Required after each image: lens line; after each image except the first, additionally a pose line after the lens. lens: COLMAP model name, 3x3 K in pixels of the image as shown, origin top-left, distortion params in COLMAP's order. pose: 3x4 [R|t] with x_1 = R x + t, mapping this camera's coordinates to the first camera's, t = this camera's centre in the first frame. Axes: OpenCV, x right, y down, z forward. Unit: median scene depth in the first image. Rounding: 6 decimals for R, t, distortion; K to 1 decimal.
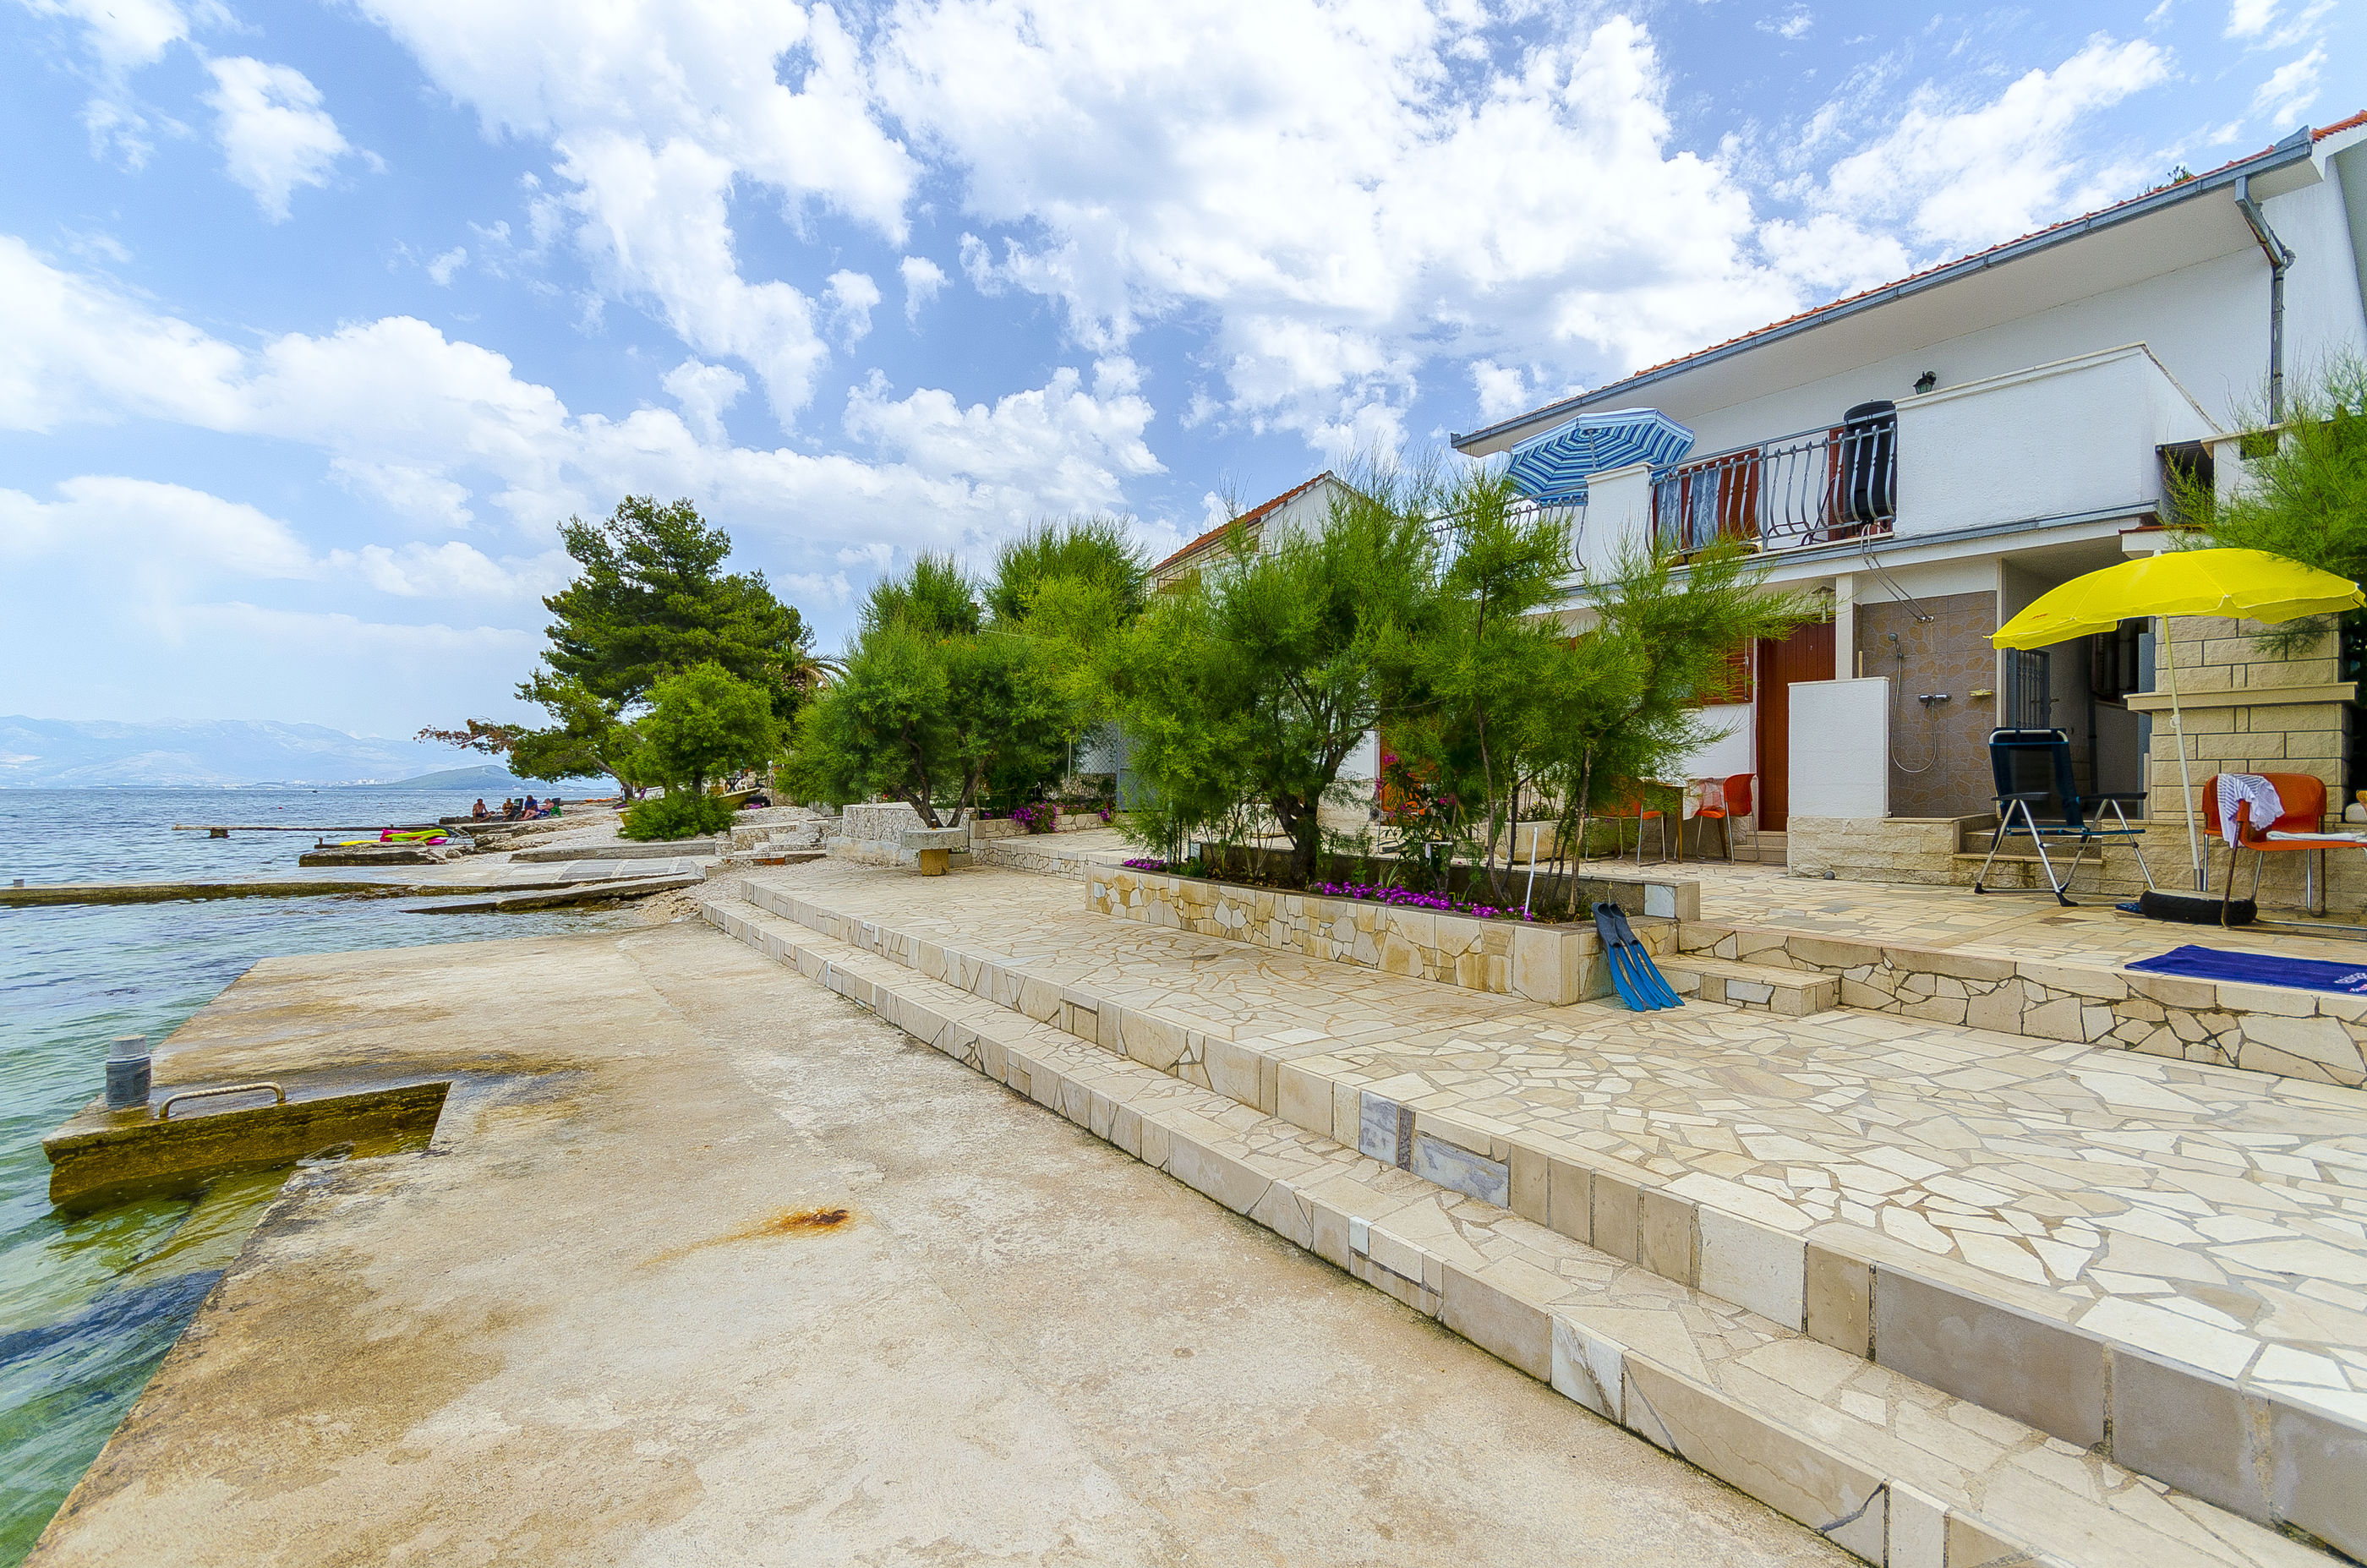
lens RADIAL K [[1036.2, 0, 1186.9], [0, 1036.2, 788.4], [0, 0, 1]] dist [0.000655, 0.000136]
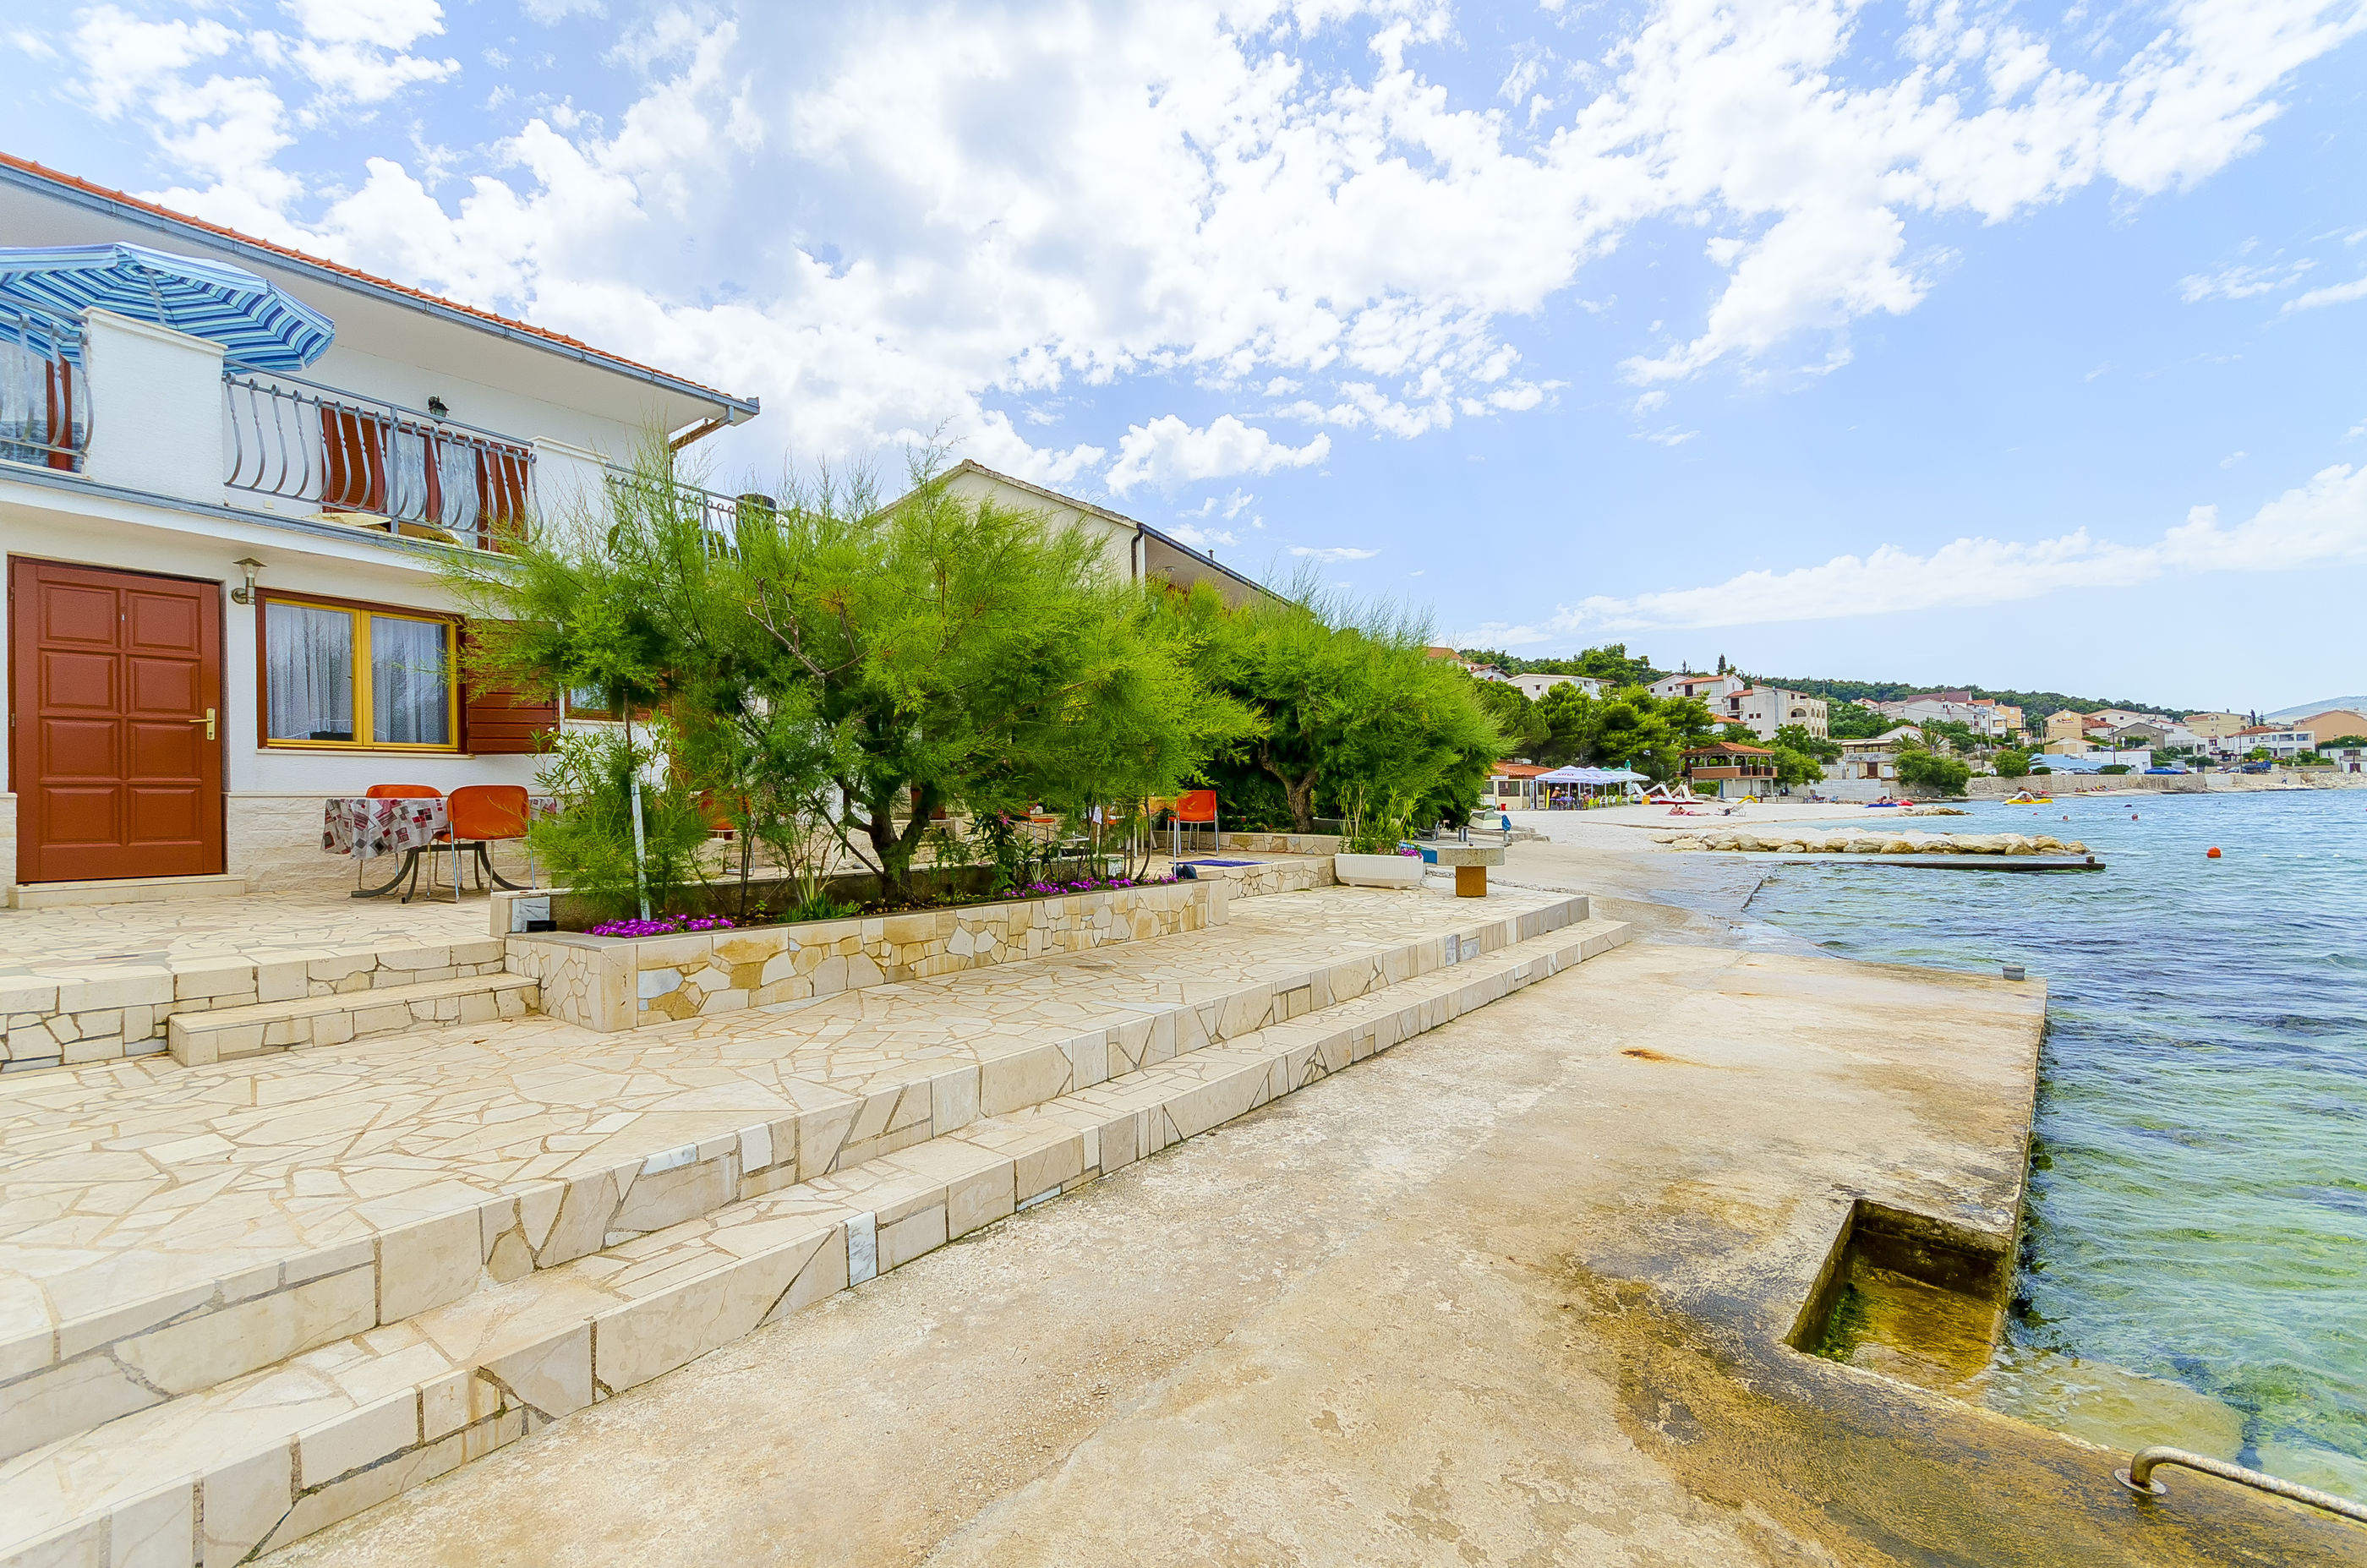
lens RADIAL K [[1036.2, 0, 1186.9], [0, 1036.2, 788.4], [0, 0, 1]] dist [0.000655, 0.000136]
pose [[-0.307746, 0.015055, 0.951350, -1.210230], [0.013832, 0.999840, -0.011348, 0.008861], [-0.951368, 0.009666, -0.307905, 1.564415]]
